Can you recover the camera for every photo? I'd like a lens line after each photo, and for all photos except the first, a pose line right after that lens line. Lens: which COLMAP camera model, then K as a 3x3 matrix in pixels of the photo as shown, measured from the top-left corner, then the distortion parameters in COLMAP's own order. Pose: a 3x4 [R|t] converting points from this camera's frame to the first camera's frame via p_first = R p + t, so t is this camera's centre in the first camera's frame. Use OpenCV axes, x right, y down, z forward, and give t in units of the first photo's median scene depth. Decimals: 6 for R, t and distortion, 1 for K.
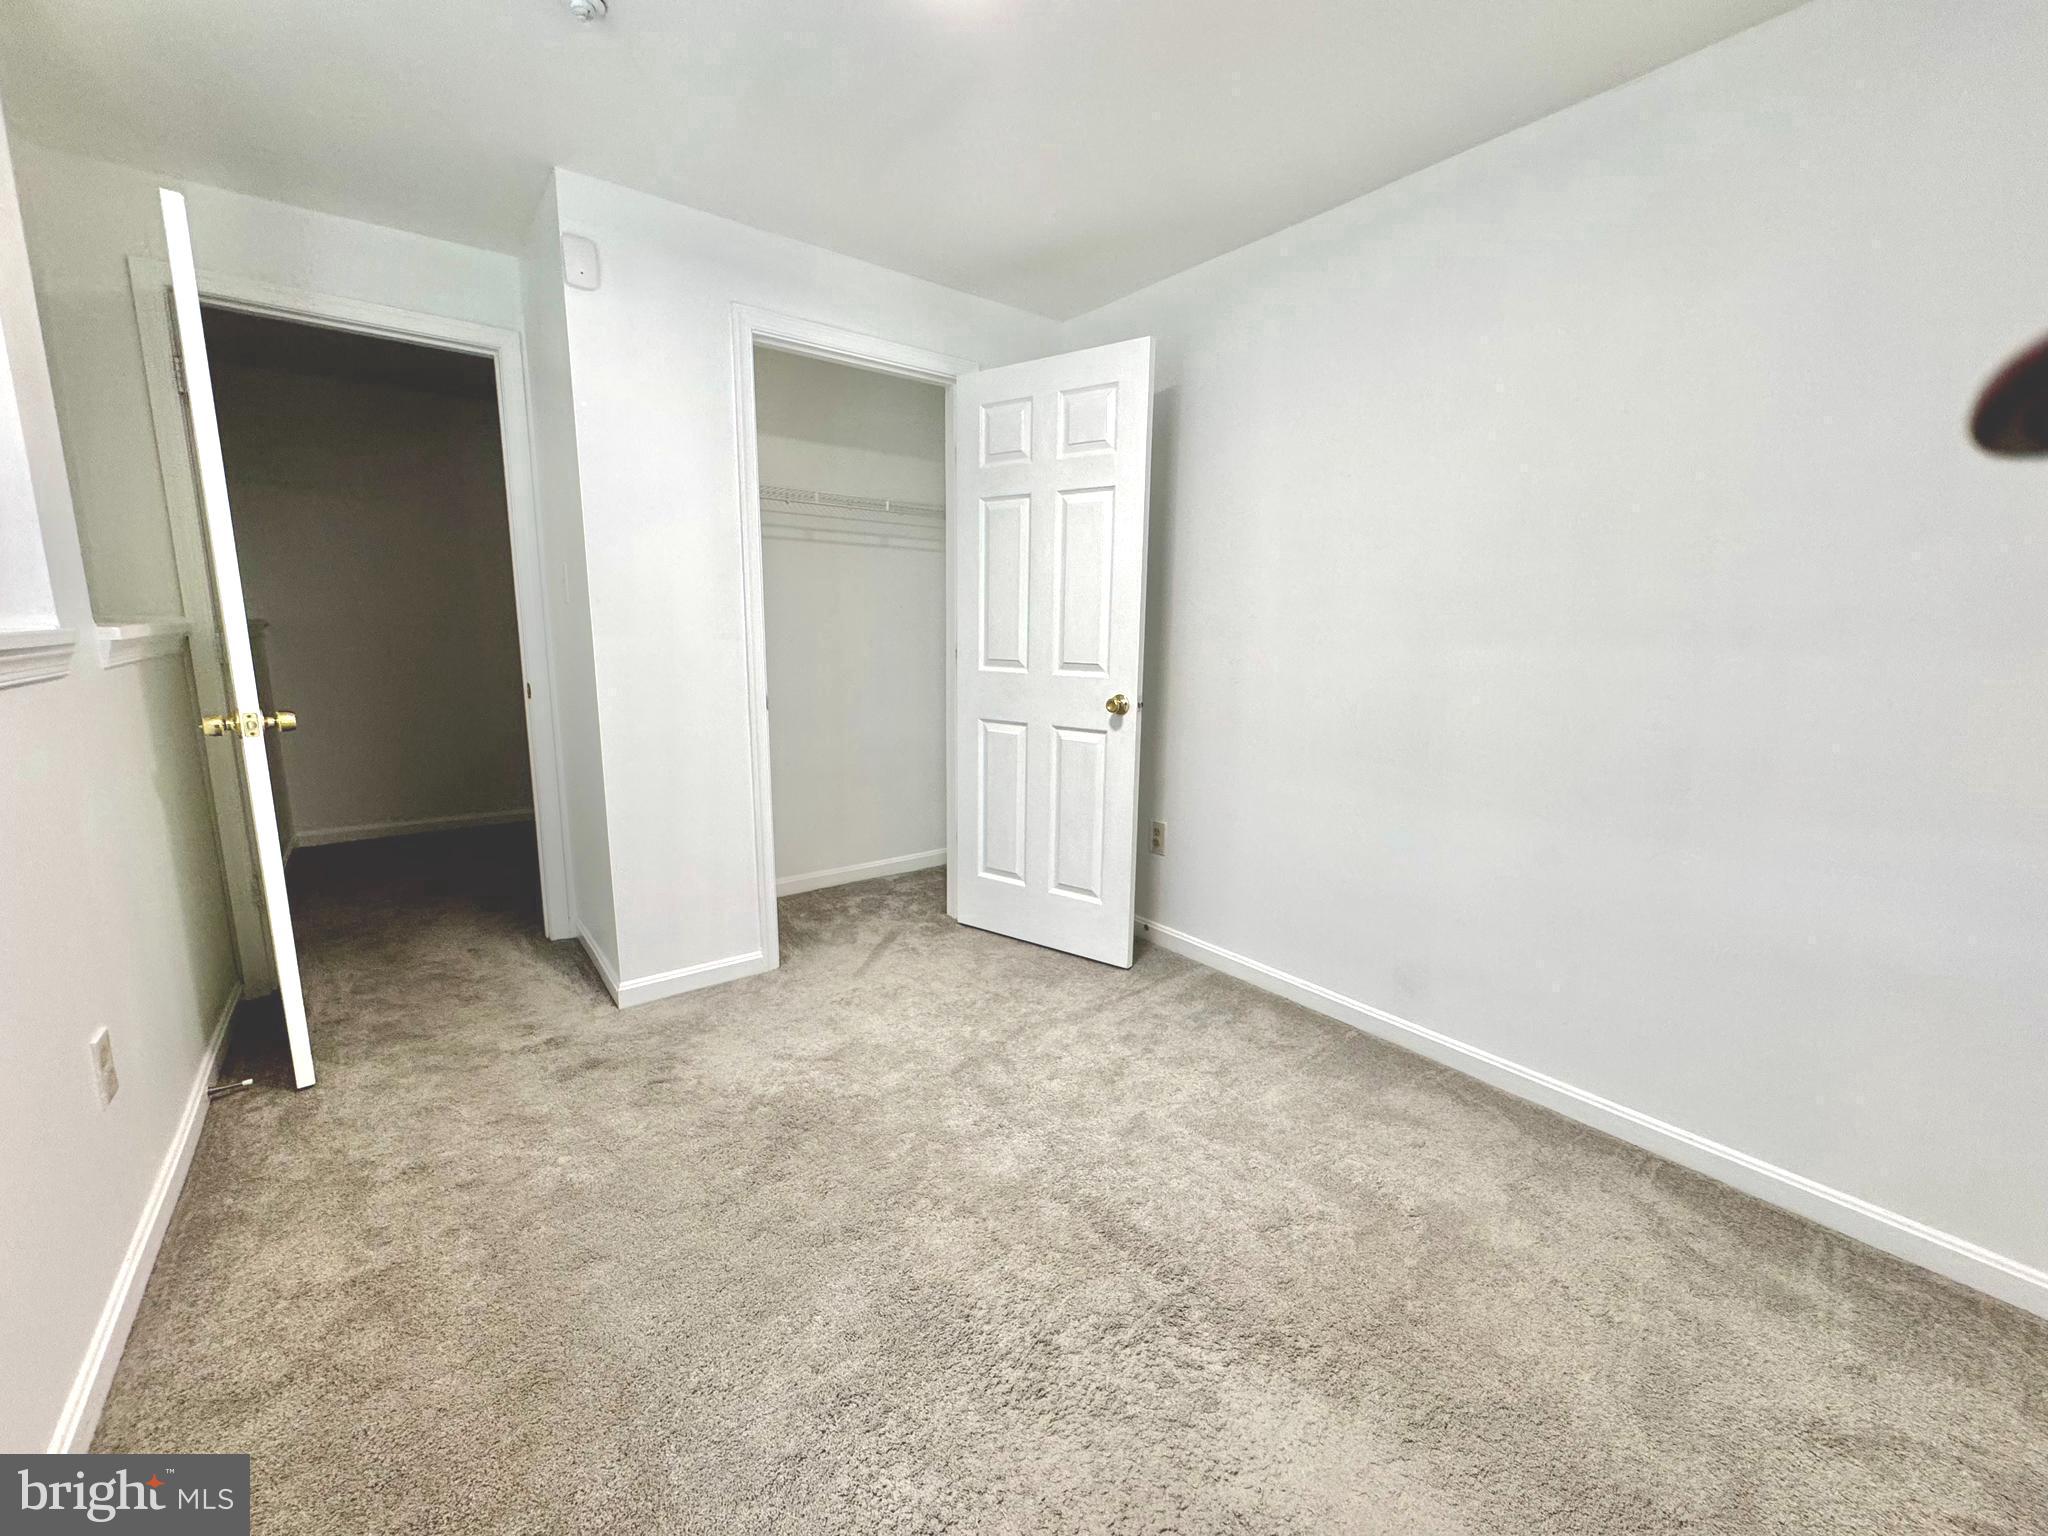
lens RADIAL K [[812.5, 0, 1022.1], [0, 812.5, 767.8], [0, 0, 1]] dist [-0.001824, 0.000913]
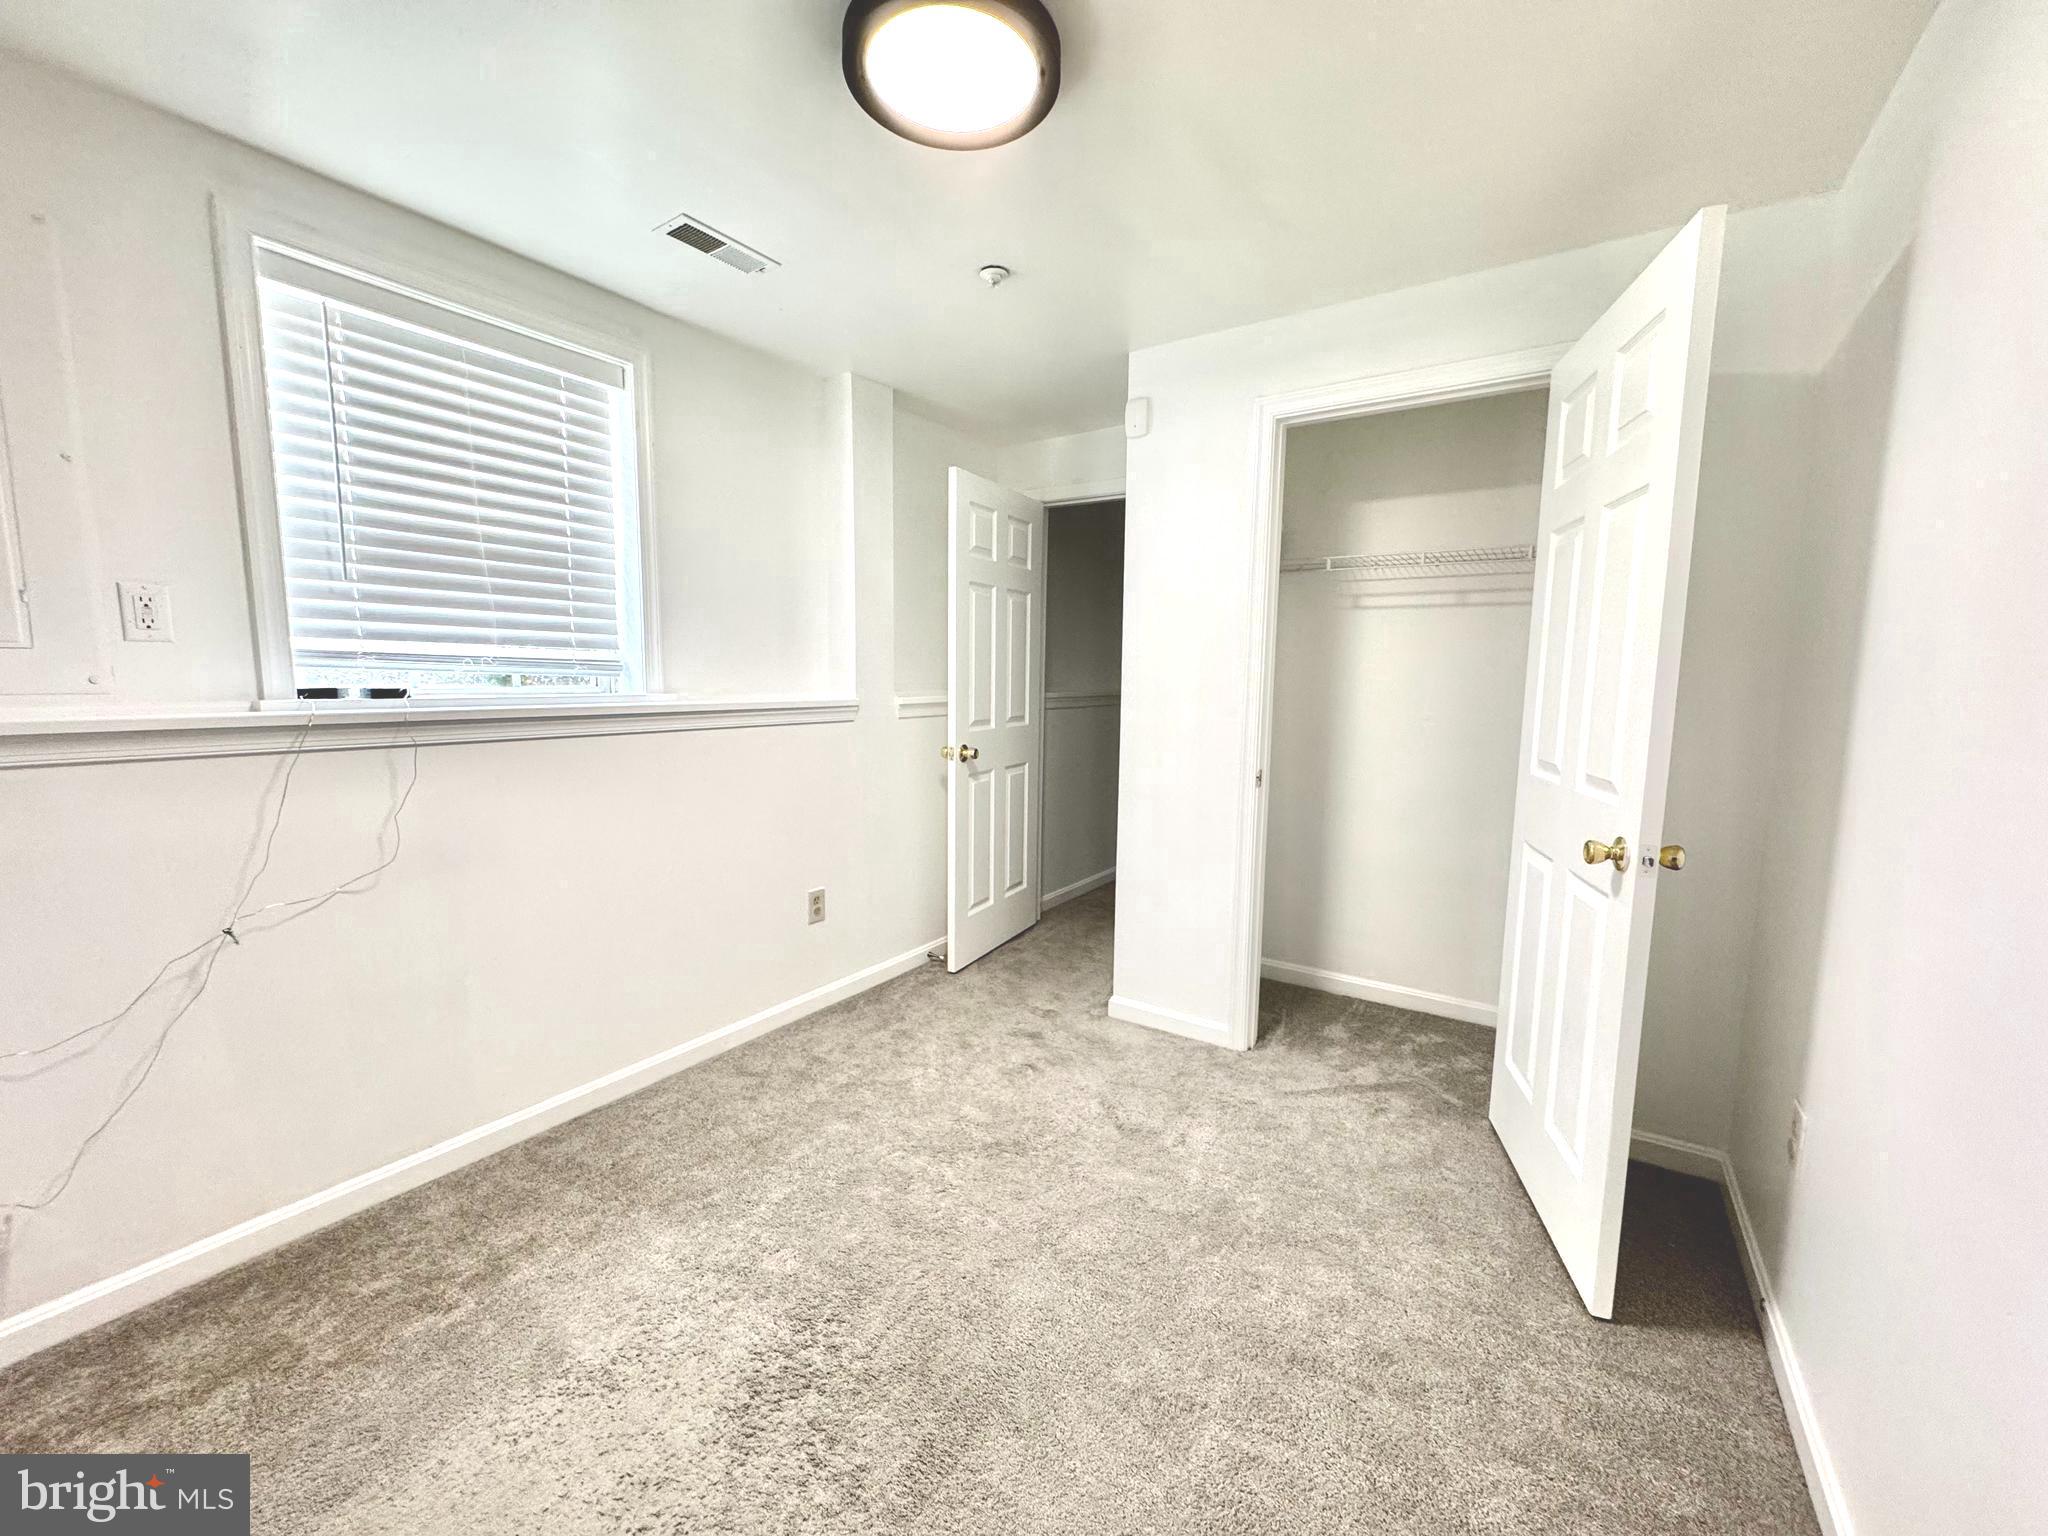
lens RADIAL K [[812.5, 0, 1026.1], [0, 812.5, 772.7], [0, 0, 1]] dist [-0.001824, 0.000913]
pose [[0.314498, 0.103778, -0.943568, 0.570463], [-0.173004, 0.983625, 0.050521, -0.098176], [0.933360, 0.147352, 0.327302, 0.442697]]
